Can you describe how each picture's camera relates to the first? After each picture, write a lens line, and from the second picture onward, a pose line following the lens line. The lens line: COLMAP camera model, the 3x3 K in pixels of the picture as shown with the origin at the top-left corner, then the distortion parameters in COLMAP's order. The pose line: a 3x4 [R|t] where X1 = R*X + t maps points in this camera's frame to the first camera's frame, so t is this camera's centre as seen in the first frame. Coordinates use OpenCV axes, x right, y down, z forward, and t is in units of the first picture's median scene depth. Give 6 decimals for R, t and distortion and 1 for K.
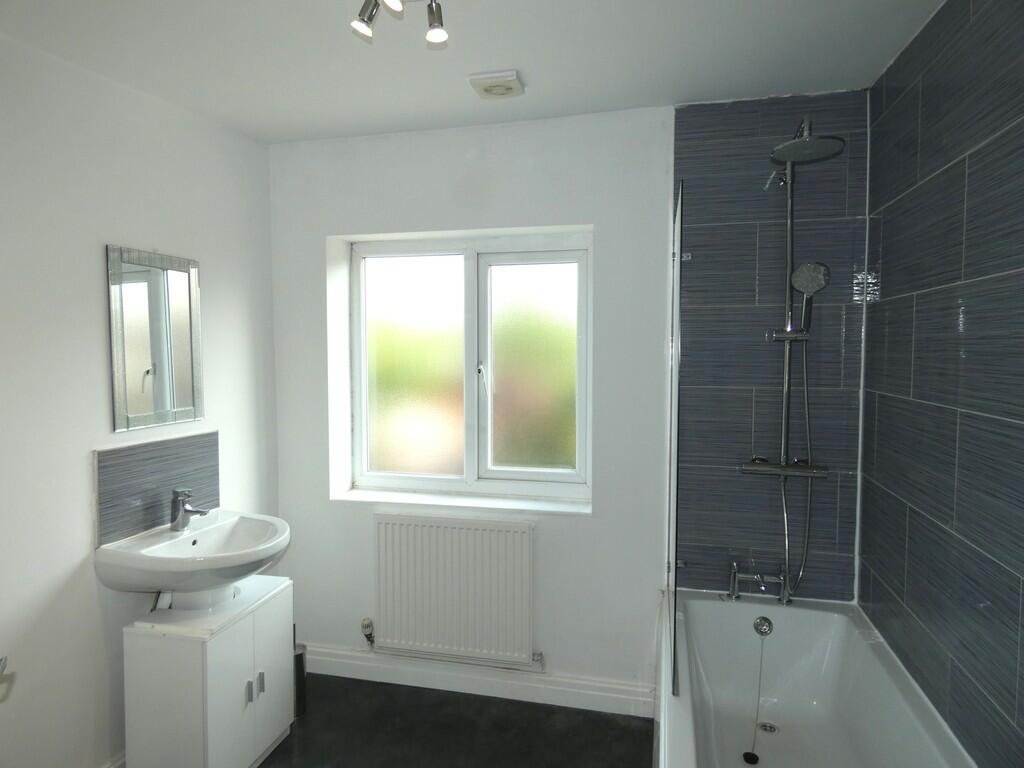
lens RADIAL K [[622.5, 0, 512.0], [0, 622.5, 384.0], [0, 0, 1]] dist [-0.003341, 0.003323]
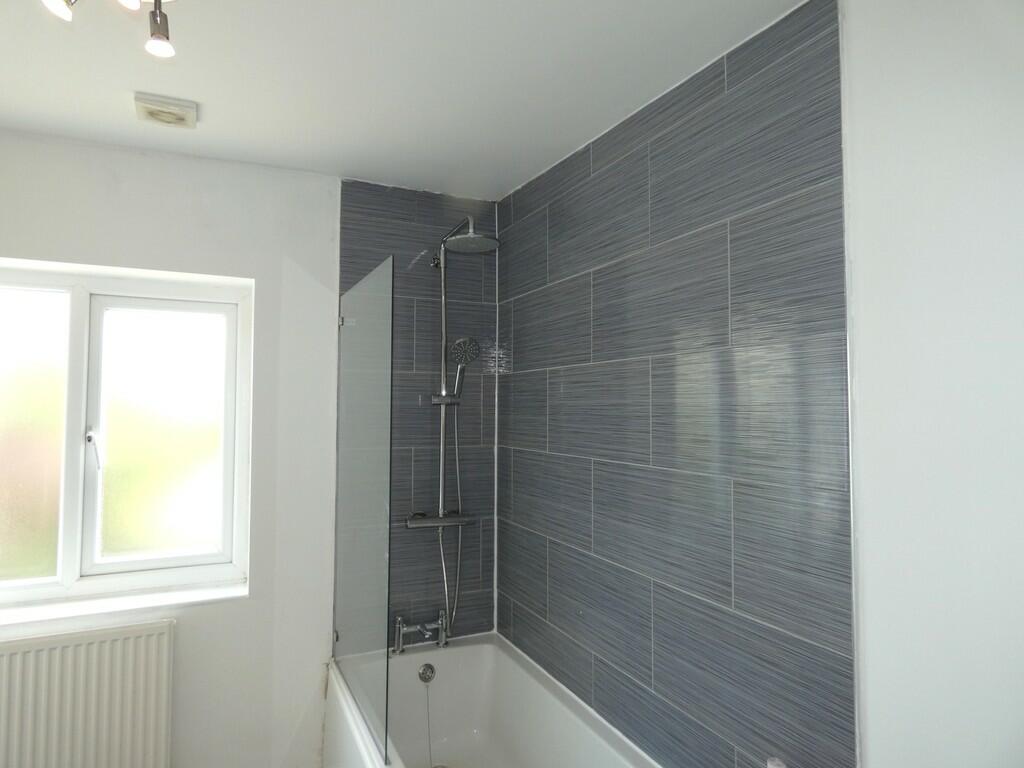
lens RADIAL K [[622.5, 0, 512.0], [0, 622.5, 384.0], [0, 0, 1]] dist [-0.003341, 0.003323]
pose [[0.779587, 0.027197, 0.625703, -0.161606], [0.032728, 0.995923, -0.084066, -0.007617], [-0.625438, 0.086014, 0.775518, 0.044585]]
